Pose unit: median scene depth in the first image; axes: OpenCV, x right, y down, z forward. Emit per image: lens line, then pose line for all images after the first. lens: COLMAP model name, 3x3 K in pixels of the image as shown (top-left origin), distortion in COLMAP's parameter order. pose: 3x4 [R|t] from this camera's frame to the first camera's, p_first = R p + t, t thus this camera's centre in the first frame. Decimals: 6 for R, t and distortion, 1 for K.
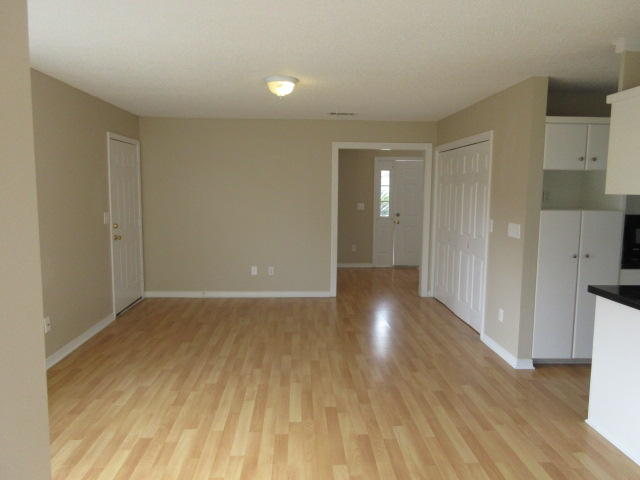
lens RADIAL K [[480.1, 0, 321.7], [0, 480.1, 240.4], [0, 0, 1]] dist [0.003148, 0.007695]
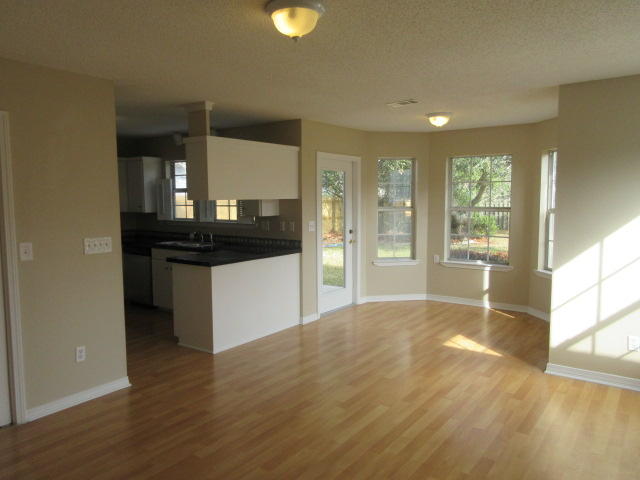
lens RADIAL K [[480.1, 0, 319.2], [0, 480.1, 239.7], [0, 0, 1]] dist [0.003148, 0.007695]
pose [[-0.777058, -0.058635, 0.626692, -0.602704], [0.067791, 0.982064, 0.175941, -0.205699], [-0.625768, 0.179200, -0.759145, 1.843705]]
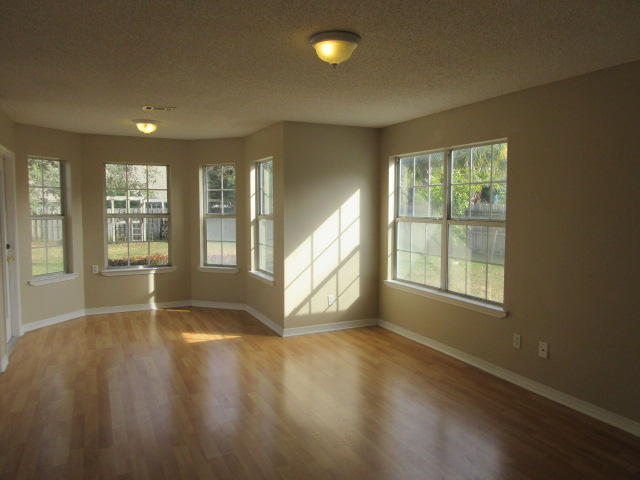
lens RADIAL K [[480.1, 0, 320.5], [0, 480.1, 240.9], [0, 0, 1]] dist [0.003148, 0.007695]
pose [[-0.918884, 0.021370, -0.393950, 0.257723], [-0.049772, 0.984275, 0.169485, -0.214976], [0.391377, 0.175344, -0.903371, 2.072506]]
